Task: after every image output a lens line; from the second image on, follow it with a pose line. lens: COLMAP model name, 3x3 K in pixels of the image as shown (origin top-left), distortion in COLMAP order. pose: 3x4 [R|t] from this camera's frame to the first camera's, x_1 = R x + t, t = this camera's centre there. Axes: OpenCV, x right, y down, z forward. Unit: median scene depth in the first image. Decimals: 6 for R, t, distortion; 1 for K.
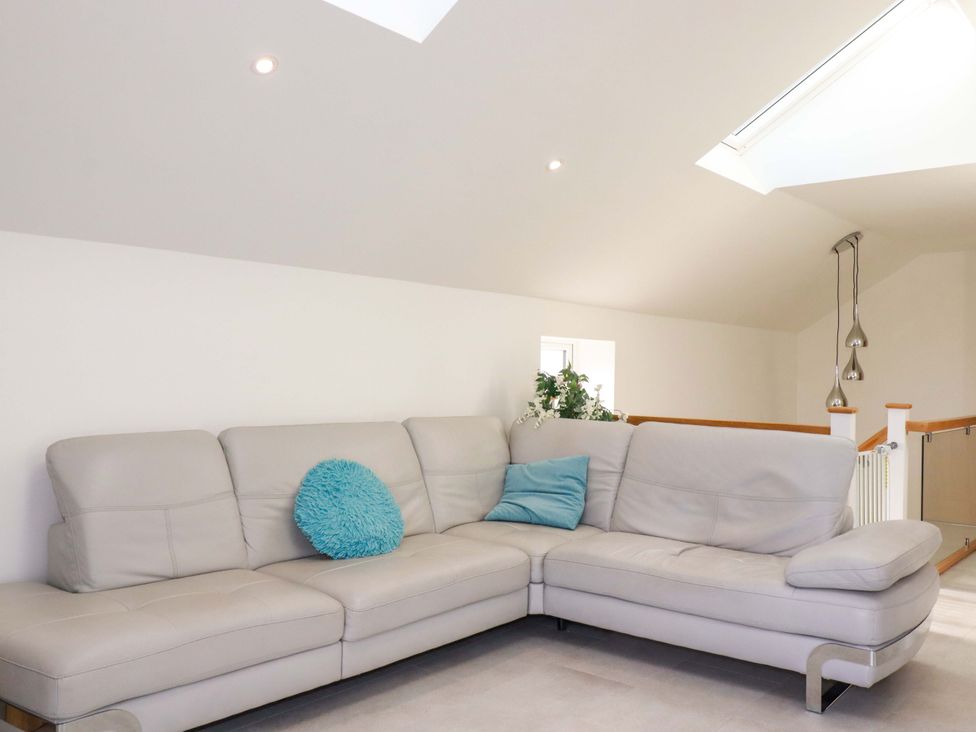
lens RADIAL K [[856.8, 0, 485.8], [0, 856.8, 370.7], [0, 0, 1]] dist [0.009457, -0.008030]
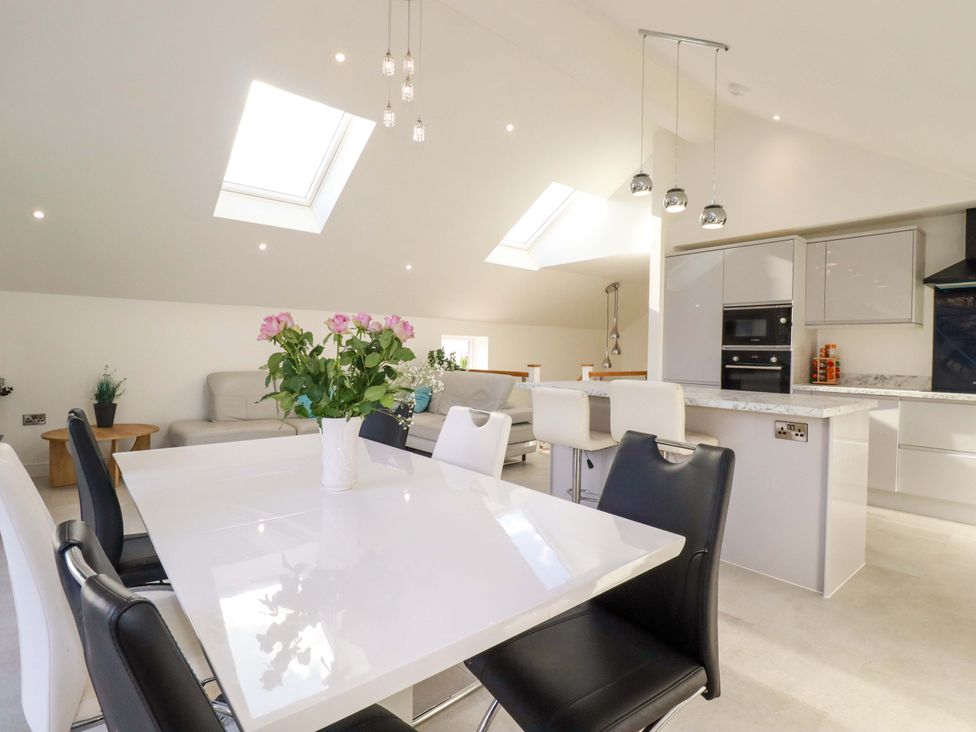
lens RADIAL K [[515.2, 0, 490.8], [0, 515.2, 361.3], [0, 0, 1]] dist [-0.004287, -0.001014]
pose [[0.986203, -0.000654, -0.165539, 0.455273], [0.003558, 0.999845, 0.017250, 0.007290], [0.165502, -0.017601, 0.986052, -0.362712]]
